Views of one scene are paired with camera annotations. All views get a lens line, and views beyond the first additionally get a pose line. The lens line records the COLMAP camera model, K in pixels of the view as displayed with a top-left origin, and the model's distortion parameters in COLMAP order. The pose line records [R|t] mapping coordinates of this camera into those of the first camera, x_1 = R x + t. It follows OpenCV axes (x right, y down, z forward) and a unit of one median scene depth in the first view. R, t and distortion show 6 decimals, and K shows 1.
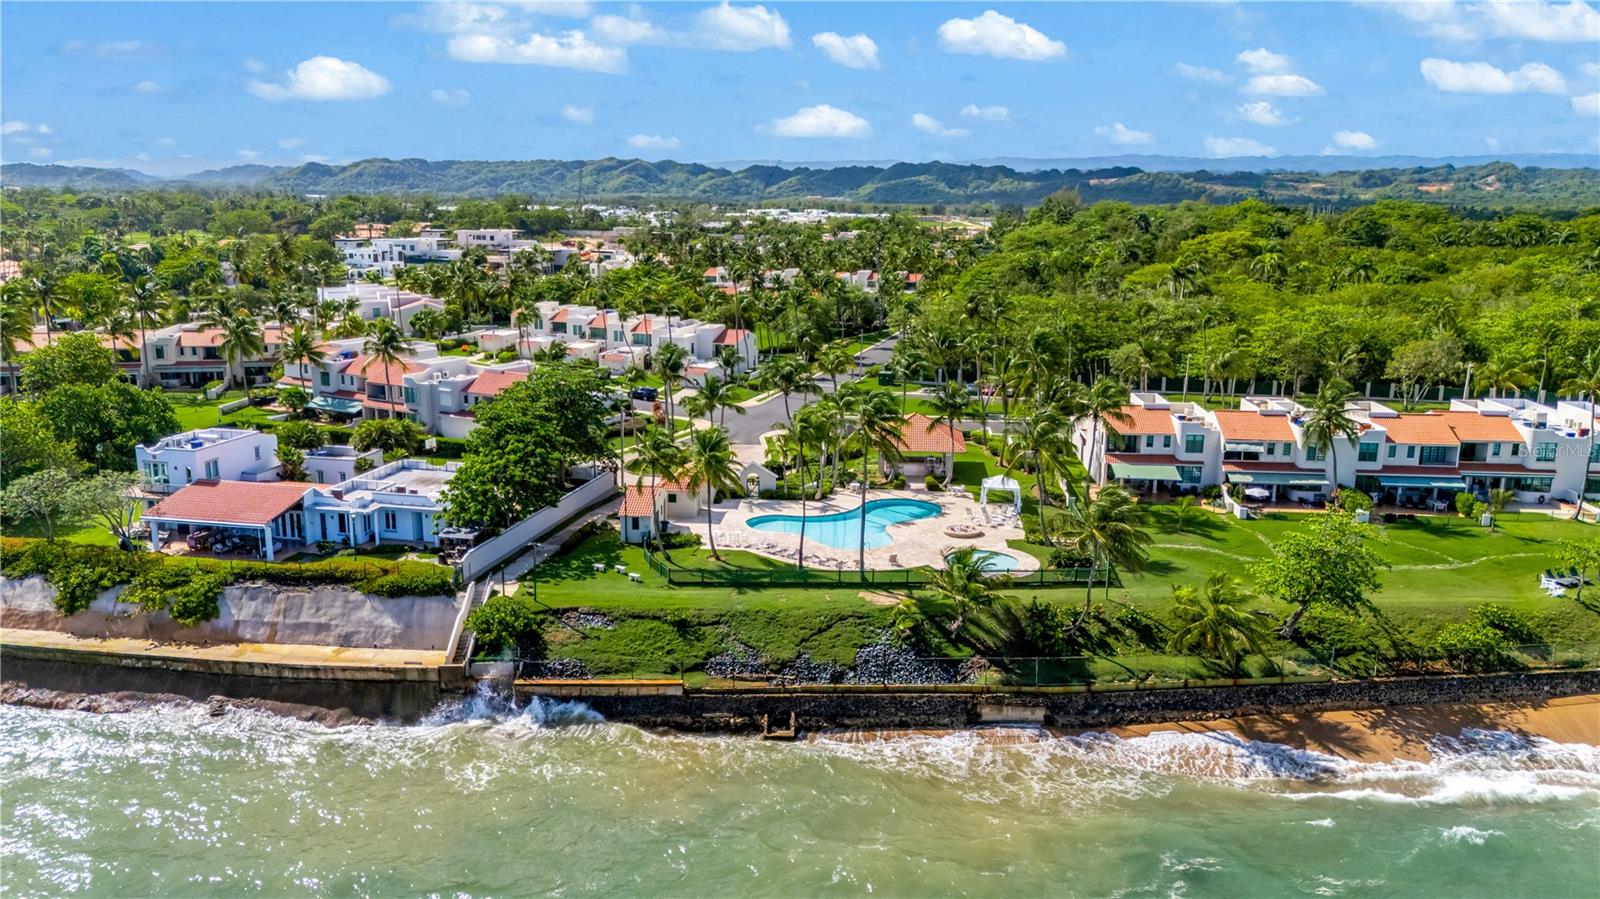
lens RADIAL K [[1177.5, 0, 797.9], [0, 1177.5, 442.6], [0, 0, 1]] dist [0.074666, -0.065956]
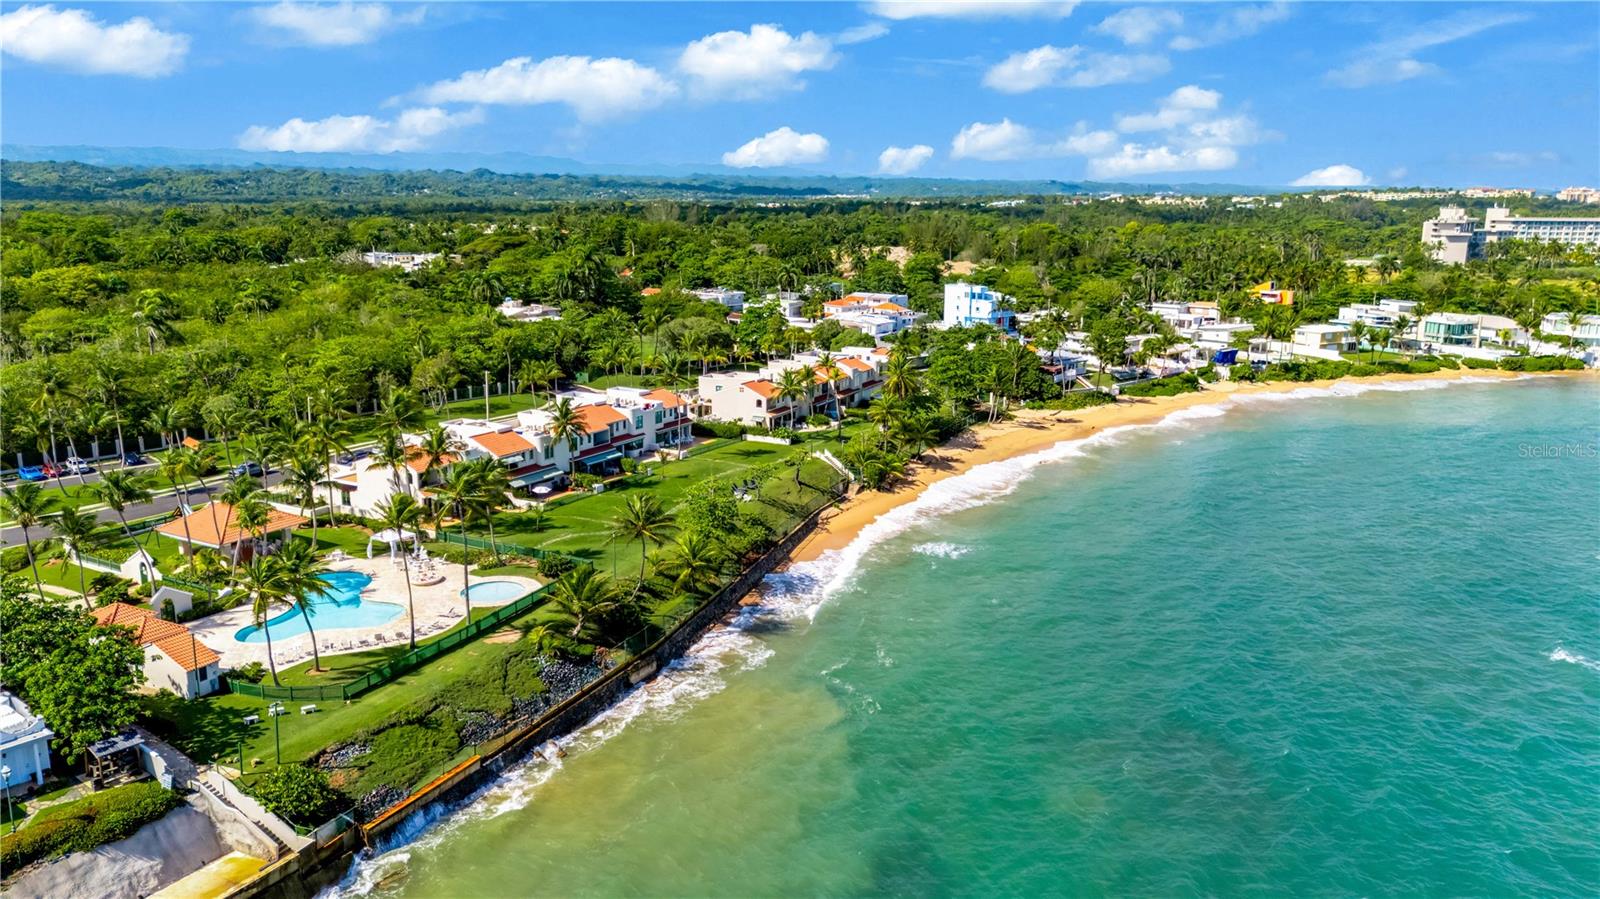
lens RADIAL K [[1173.8, 0, 797.7], [0, 1173.8, 456.6], [0, 0, 1]] dist [0.077873, -0.074458]
pose [[0.428691, -0.203621, 0.880206, -0.615230], [0.183693, 0.973565, 0.135754, -0.115255], [-0.884579, 0.103491, 0.454763, 0.139956]]
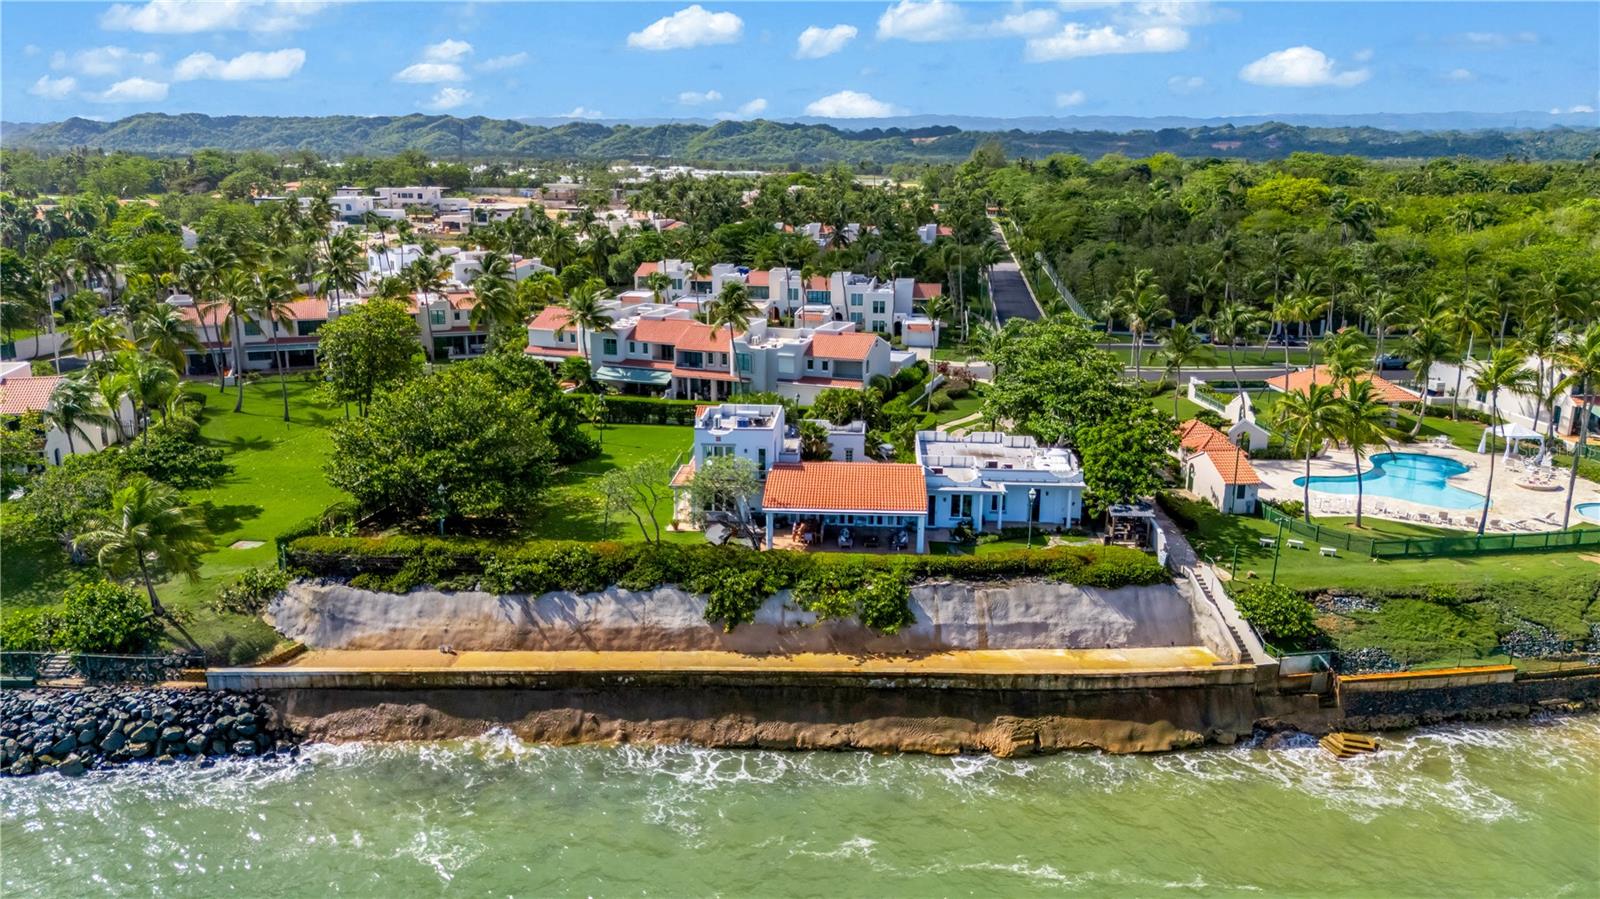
lens RADIAL K [[1177.5, 0, 797.9], [0, 1177.5, 442.6], [0, 0, 1]] dist [0.074666, -0.065956]
pose [[0.986998, -0.041604, 0.155252, -0.523544], [0.036535, 0.998707, 0.035359, -0.010938], [-0.156523, -0.029227, 0.987242, 0.141850]]
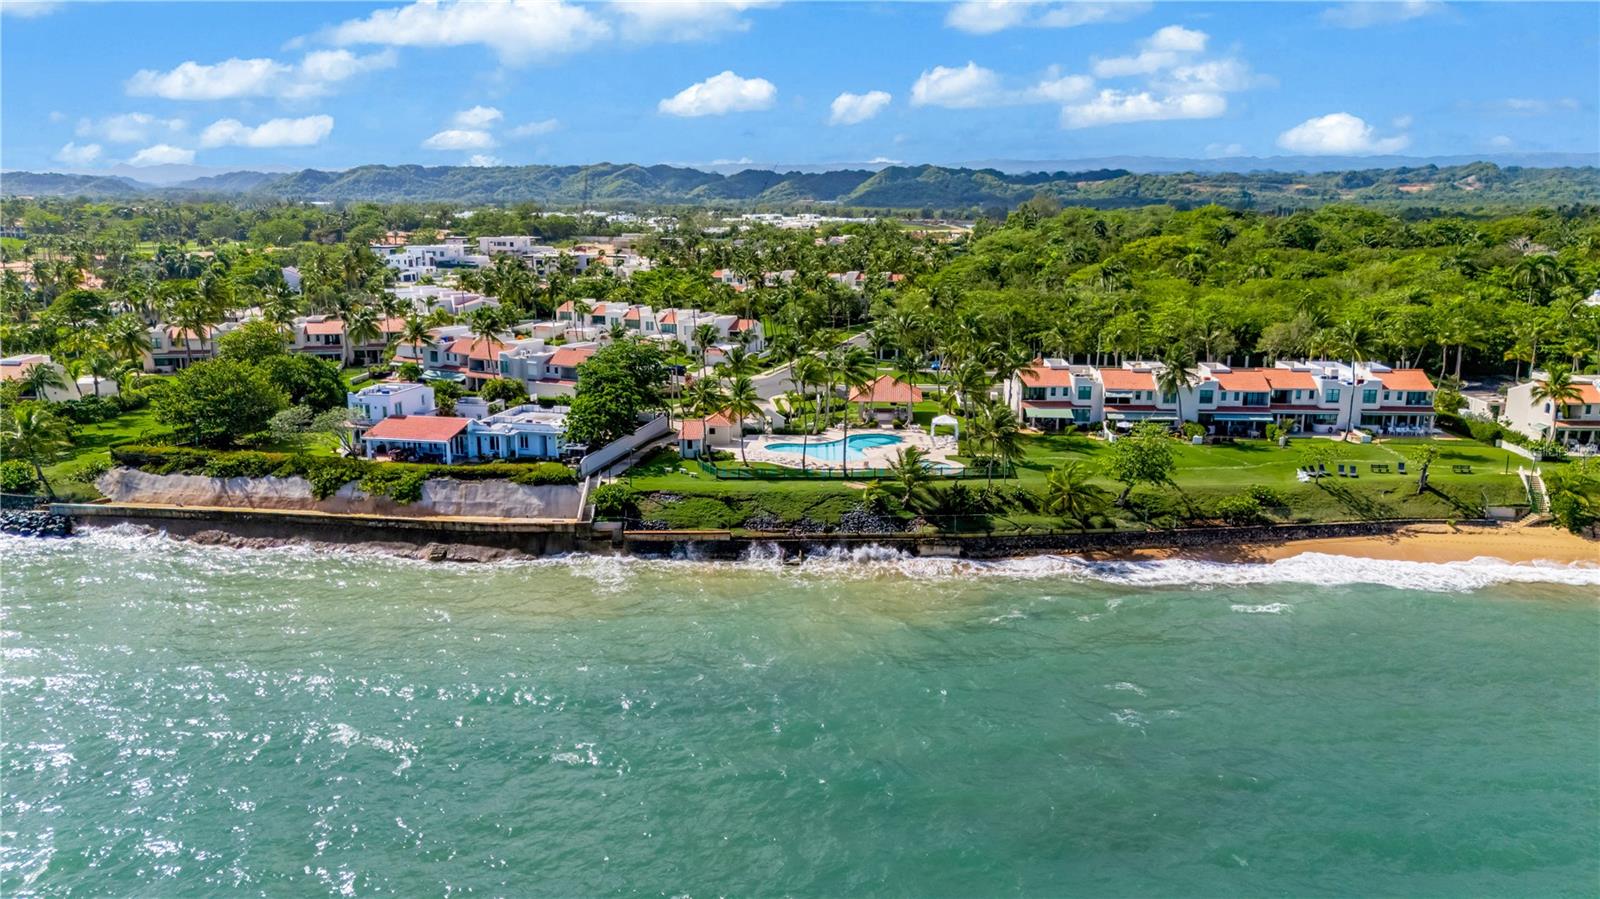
lens RADIAL K [[1173.8, 0, 797.7], [0, 1173.8, 456.6], [0, 0, 1]] dist [0.077873, -0.074458]
pose [[0.999962, -0.007079, 0.005036, -0.010239], [0.007031, 0.999930, 0.009509, 0.060846], [-0.005103, -0.009473, 0.999942, -0.385754]]
